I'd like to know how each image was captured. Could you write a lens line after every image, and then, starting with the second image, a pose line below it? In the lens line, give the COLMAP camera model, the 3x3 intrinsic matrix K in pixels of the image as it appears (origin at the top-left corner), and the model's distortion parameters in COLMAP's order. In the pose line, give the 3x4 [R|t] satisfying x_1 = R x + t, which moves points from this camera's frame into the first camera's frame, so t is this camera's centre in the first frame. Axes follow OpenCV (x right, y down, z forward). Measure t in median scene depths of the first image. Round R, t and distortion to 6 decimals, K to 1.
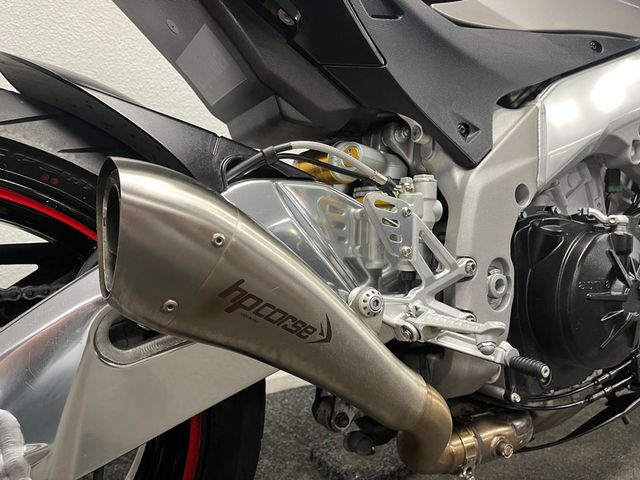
lens RADIAL K [[490.4, 0, 320.0], [0, 490.4, 240.0], [0, 0, 1]] dist [0.007255, -0.005316]
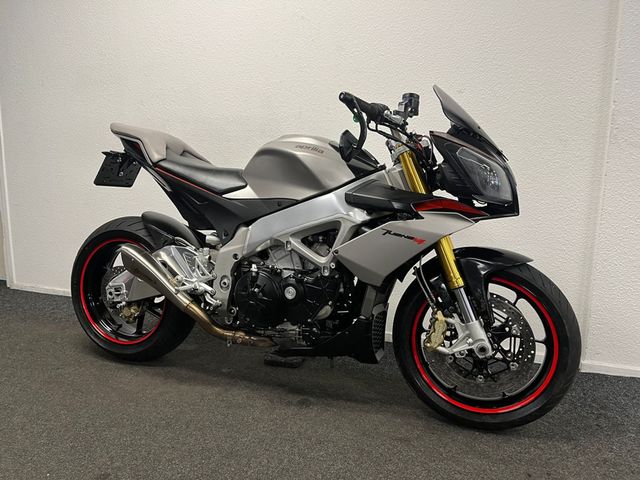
lens RADIAL K [[490.4, 0, 320.0], [0, 490.4, 240.0], [0, 0, 1]] dist [0.007255, -0.005316]
pose [[0.659833, 0.125930, -0.740785, 3.104754], [-0.087890, 0.992024, 0.090354, -0.534329], [0.746255, 0.005489, 0.665638, -0.676000]]
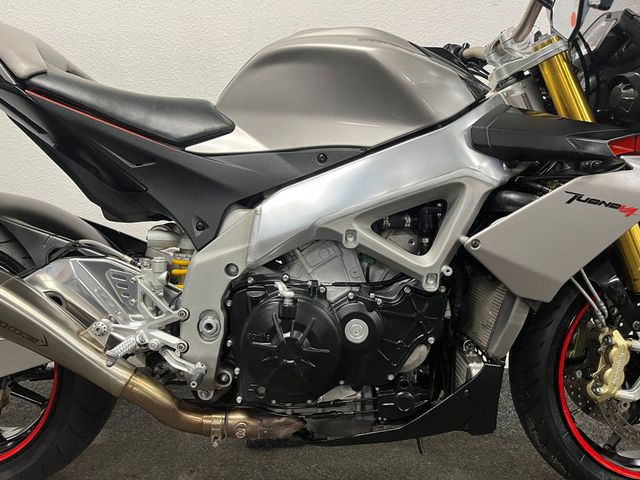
lens RADIAL K [[490.4, 0, 320.0], [0, 490.4, 240.0], [0, 0, 1]] dist [0.007255, -0.005316]
pose [[0.873703, 0.079338, -0.479946, 1.402624], [-0.045176, 0.995580, 0.082337, -0.329325], [0.484357, -0.050256, 0.873426, -0.192864]]
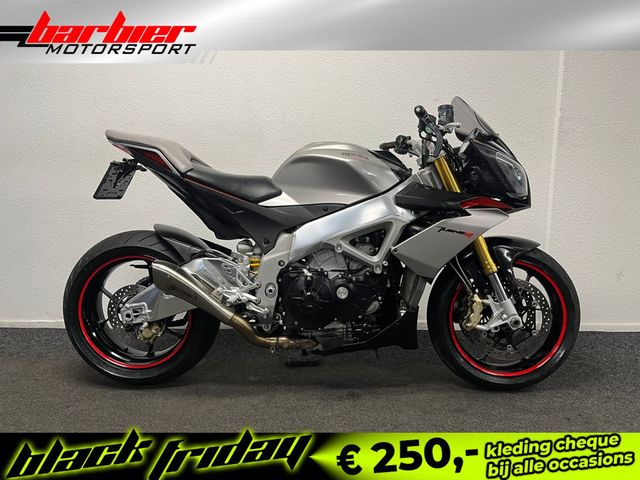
lens RADIAL K [[490.4, 0, 320.0], [0, 490.4, 240.0], [0, 0, 1]] dist [0.007255, -0.005316]
pose [[0.859316, 0.074518, -0.505987, 2.241600], [-0.038885, 0.995984, 0.080642, -0.514118], [0.509965, -0.049621, 0.858763, -1.585866]]
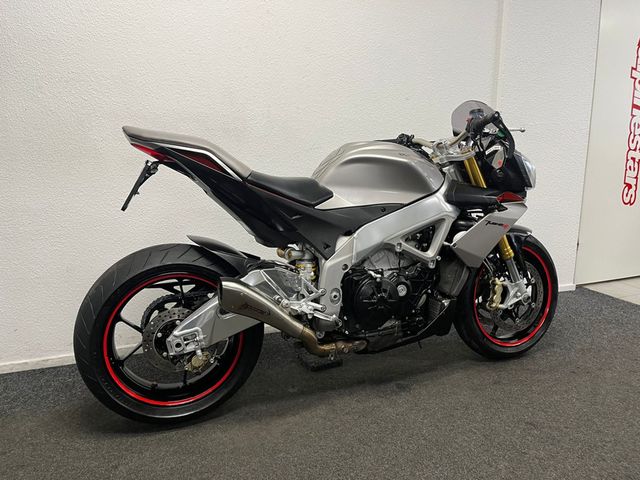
lens RADIAL K [[490.4, 0, 320.0], [0, 490.4, 240.0], [0, 0, 1]] dist [0.007255, -0.005316]
pose [[0.991190, 0.016935, -0.131361, 0.667260], [-0.003735, 0.994972, 0.100088, -0.578590], [0.132395, -0.098716, 0.986269, -2.050470]]
